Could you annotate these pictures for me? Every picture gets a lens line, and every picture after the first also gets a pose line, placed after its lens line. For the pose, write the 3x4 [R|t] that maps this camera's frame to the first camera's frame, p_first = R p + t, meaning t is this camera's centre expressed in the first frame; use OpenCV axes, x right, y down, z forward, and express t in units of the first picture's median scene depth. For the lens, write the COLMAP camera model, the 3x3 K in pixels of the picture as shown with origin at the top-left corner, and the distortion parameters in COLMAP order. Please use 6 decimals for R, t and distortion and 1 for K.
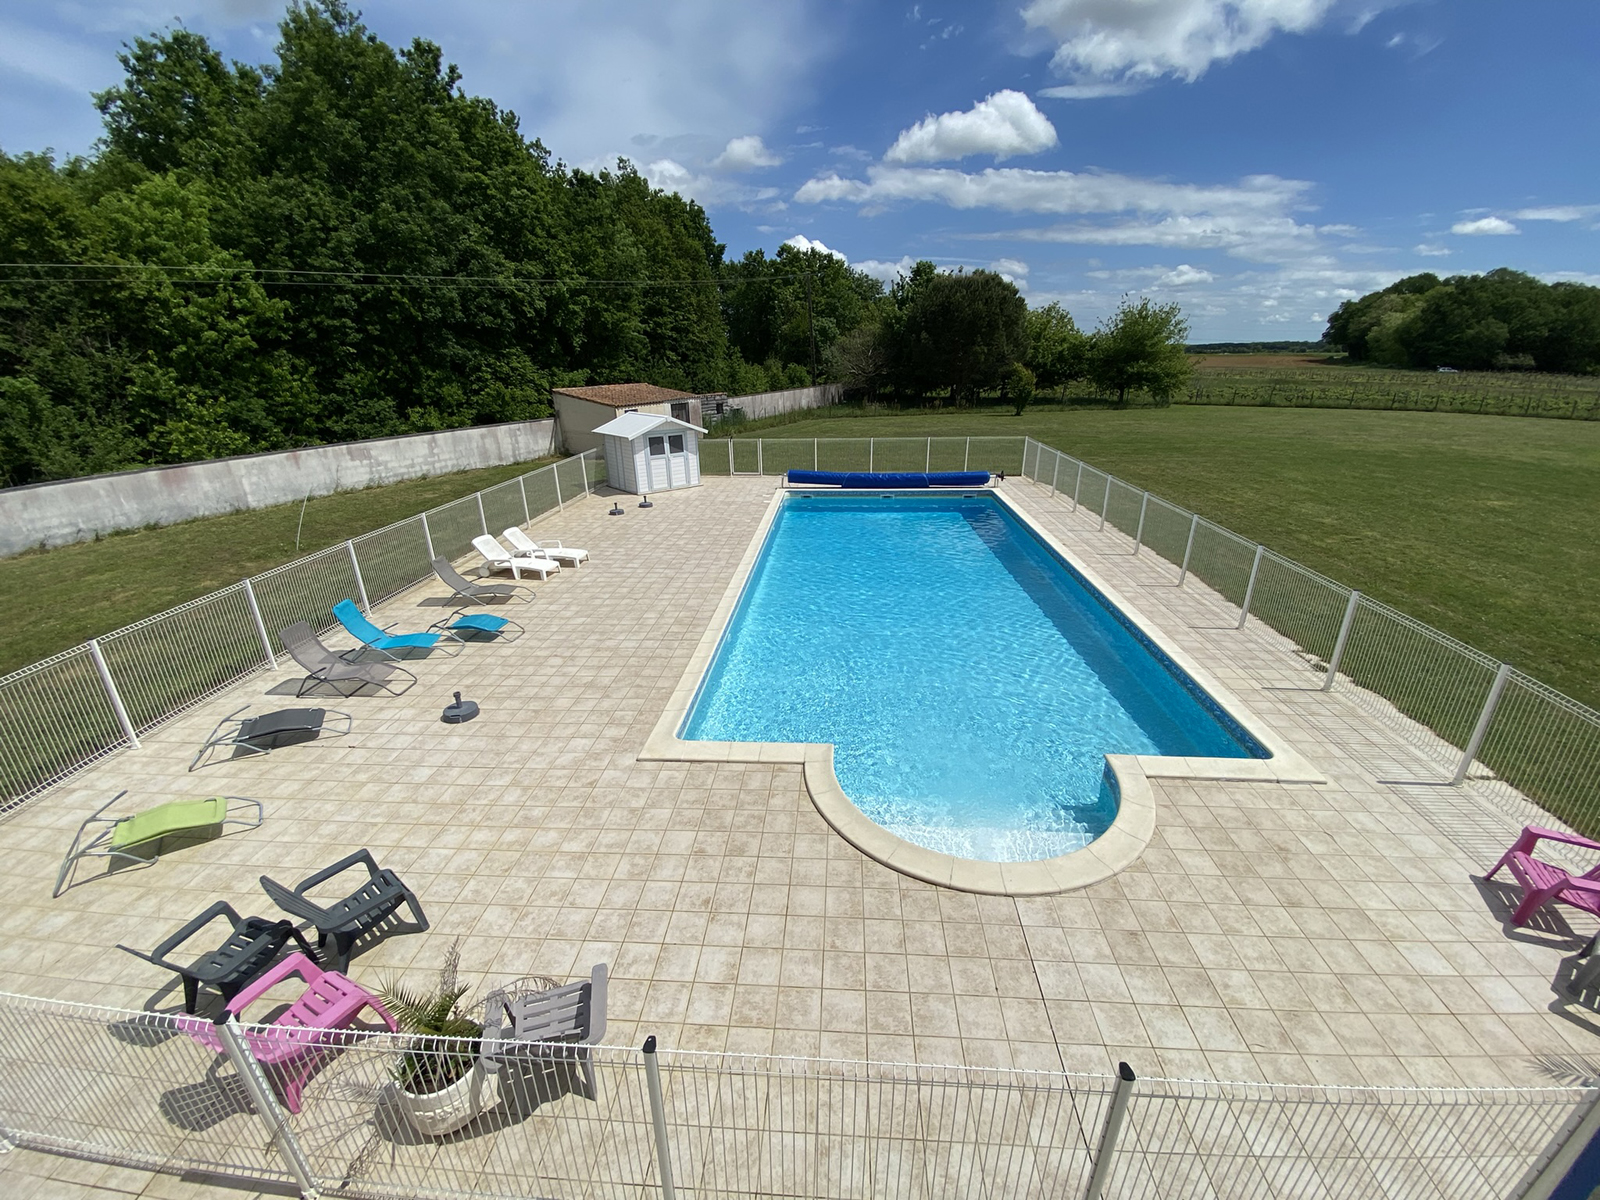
lens RADIAL K [[646.3, 0, 794.5], [0, 646.3, 609.2], [0, 0, 1]] dist [0.002250, 0.000115]
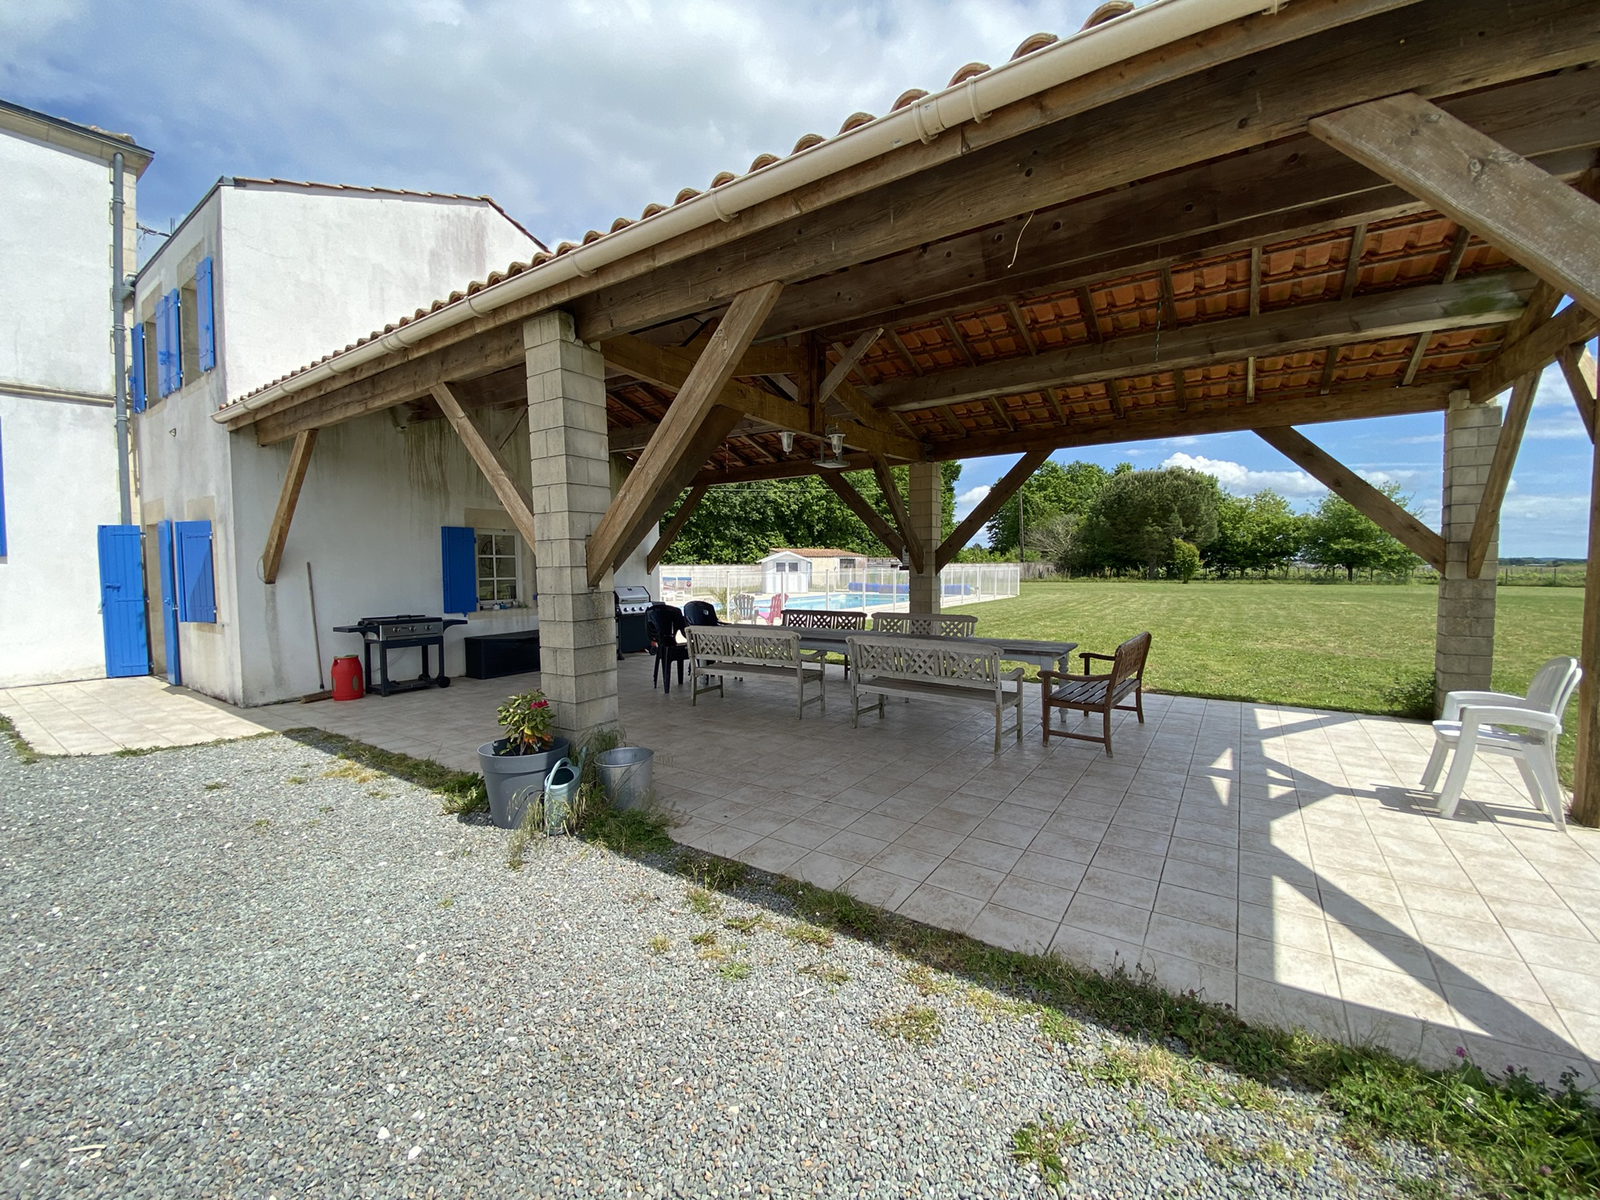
lens RADIAL K [[646.3, 0, 797.6], [0, 646.3, 592.1], [0, 0, 1]] dist [0.002250, 0.000115]
pose [[0.870453, 0.020191, -0.491837, 0.448684], [-0.179190, 0.943604, -0.278394, 0.191247], [0.458478, 0.330461, 0.824980, -0.275025]]
